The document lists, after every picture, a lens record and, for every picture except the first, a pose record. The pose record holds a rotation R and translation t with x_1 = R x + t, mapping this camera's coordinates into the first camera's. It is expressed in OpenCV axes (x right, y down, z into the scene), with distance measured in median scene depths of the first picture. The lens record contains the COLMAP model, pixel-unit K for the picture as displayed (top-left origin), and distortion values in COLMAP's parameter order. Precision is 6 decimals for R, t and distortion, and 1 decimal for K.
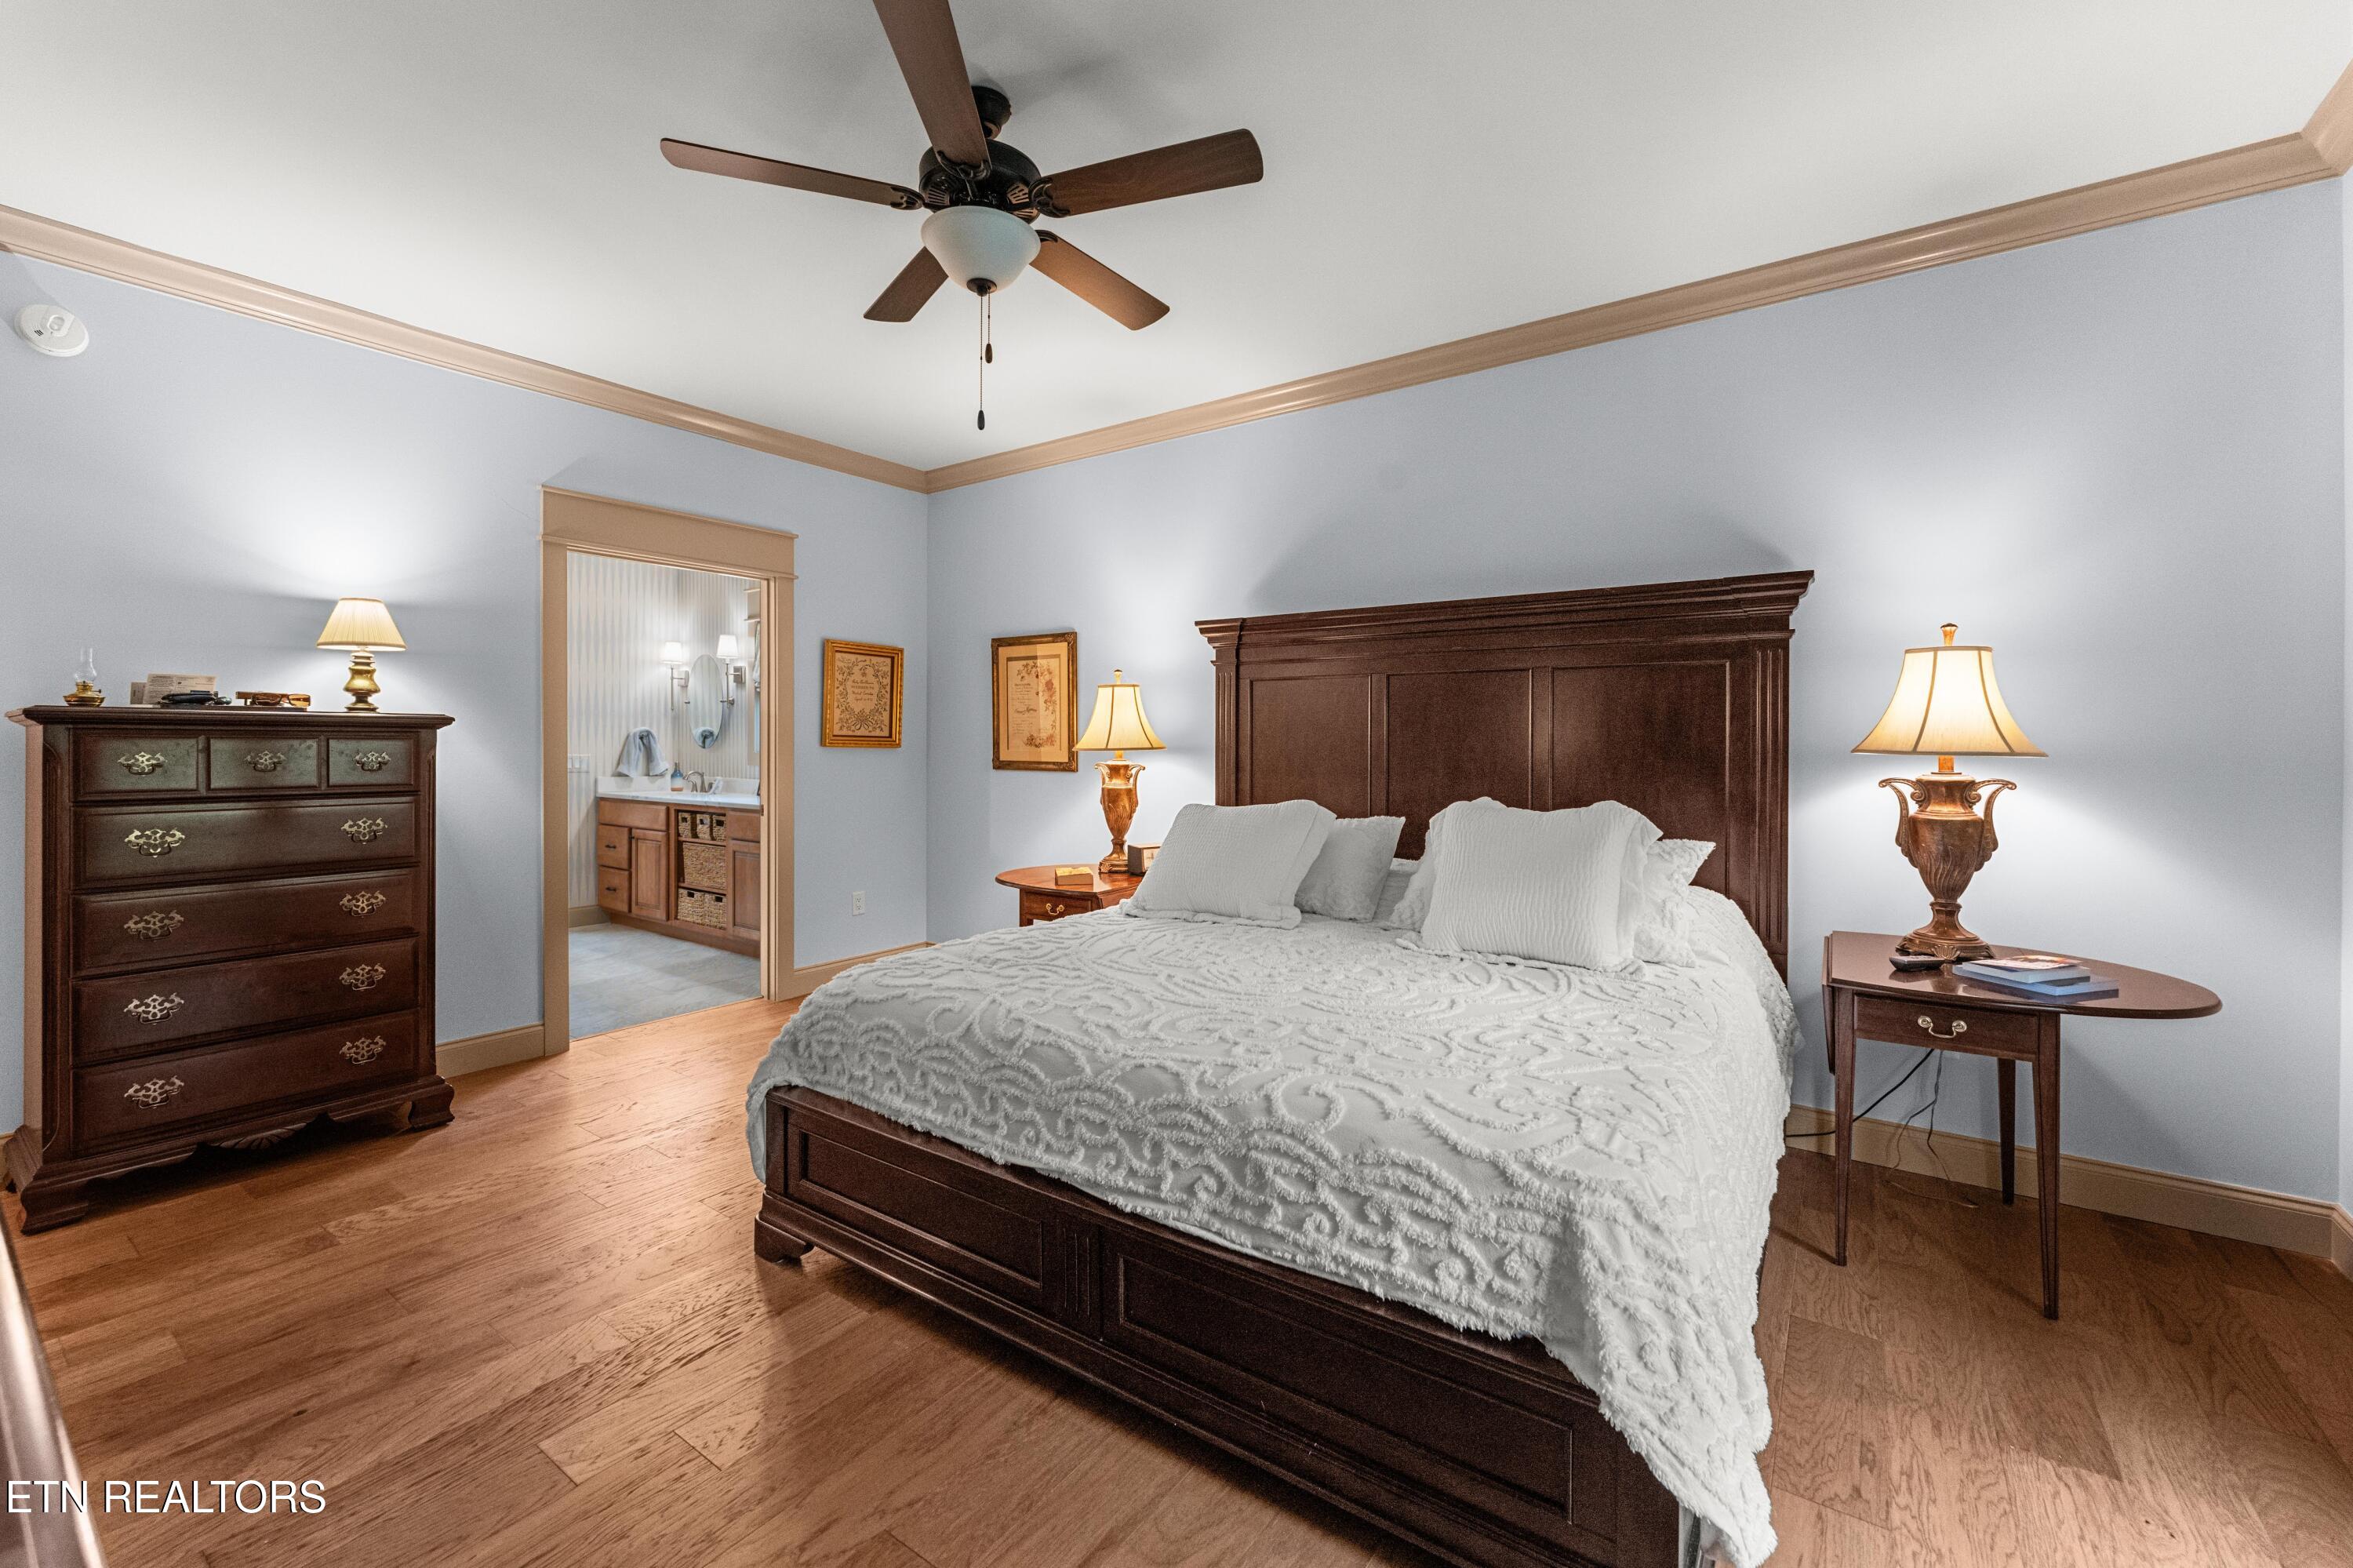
lens RADIAL K [[956.5, 0, 1167.7], [0, 956.5, 738.8], [0, 0, 1]] dist [-0.000780, -0.000287]
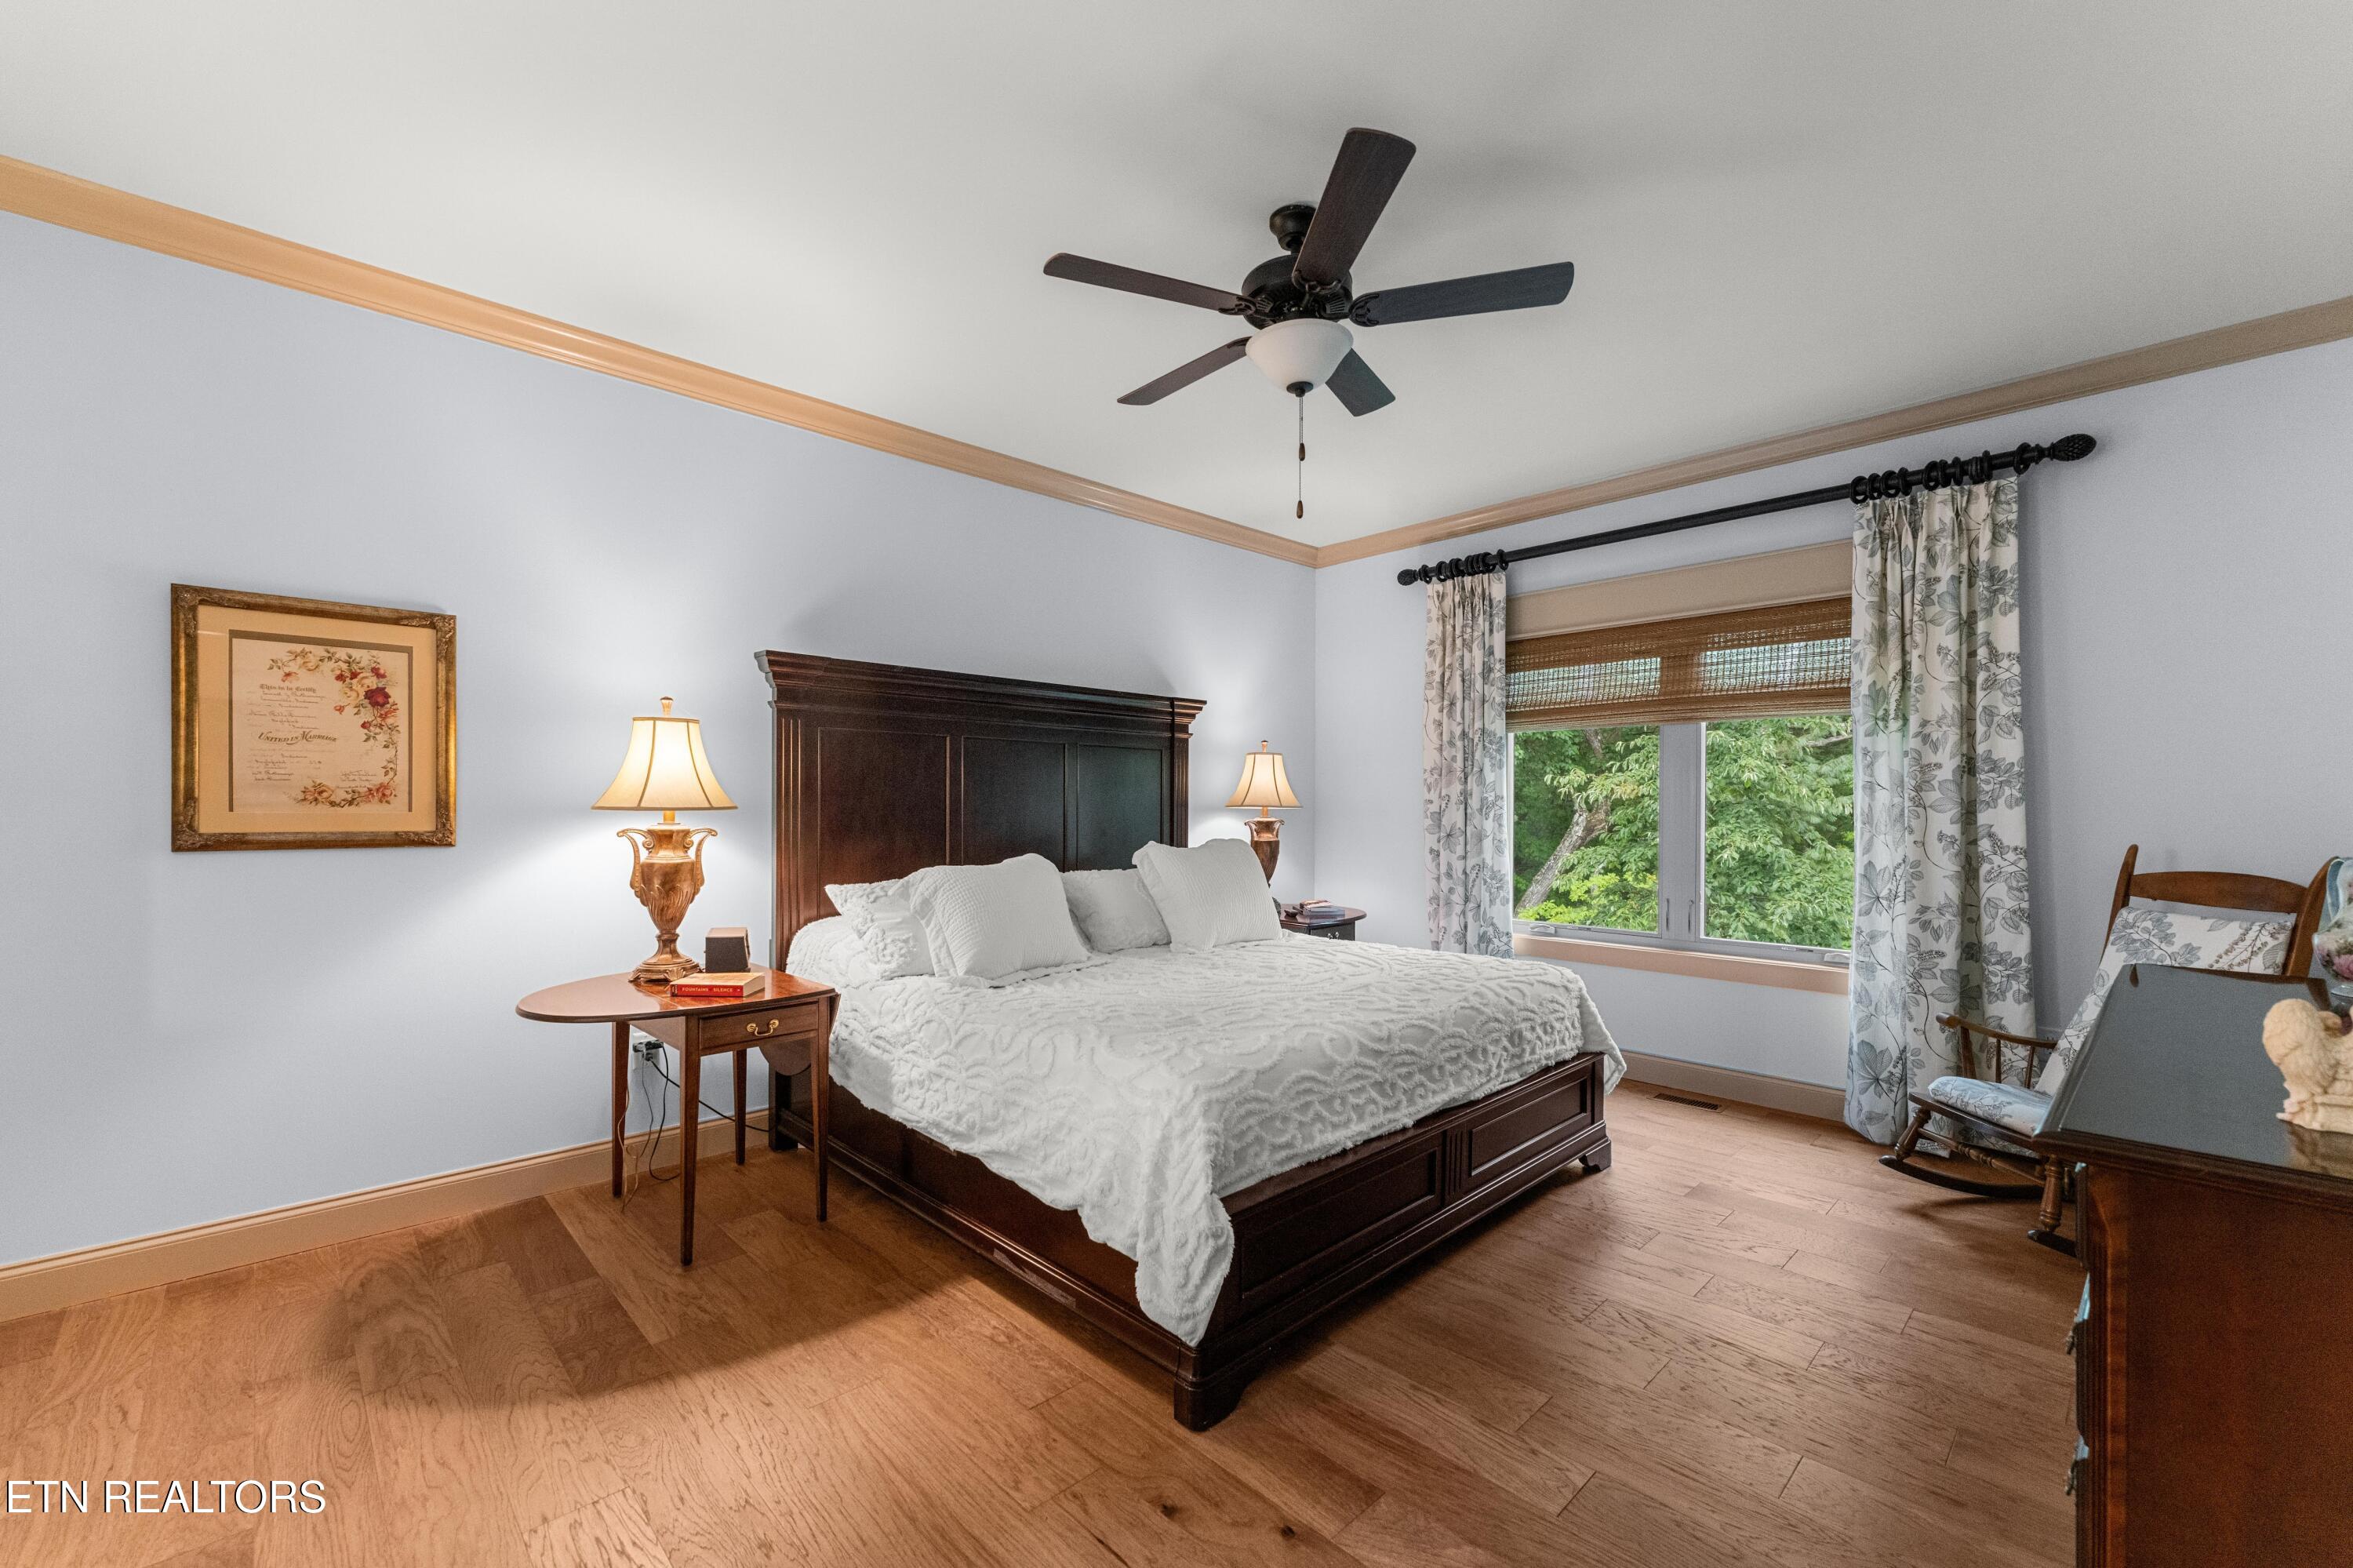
lens RADIAL K [[948.1, 0, 1183.1], [0, 948.1, 803.8], [0, 0, 1]] dist [-0.002392, -0.000175]
pose [[0.190137, -0.002957, 0.981753, -0.681503], [-0.007735, 0.999960, 0.004510, 0.001387], [-0.981727, -0.008451, 0.190107, 0.484020]]
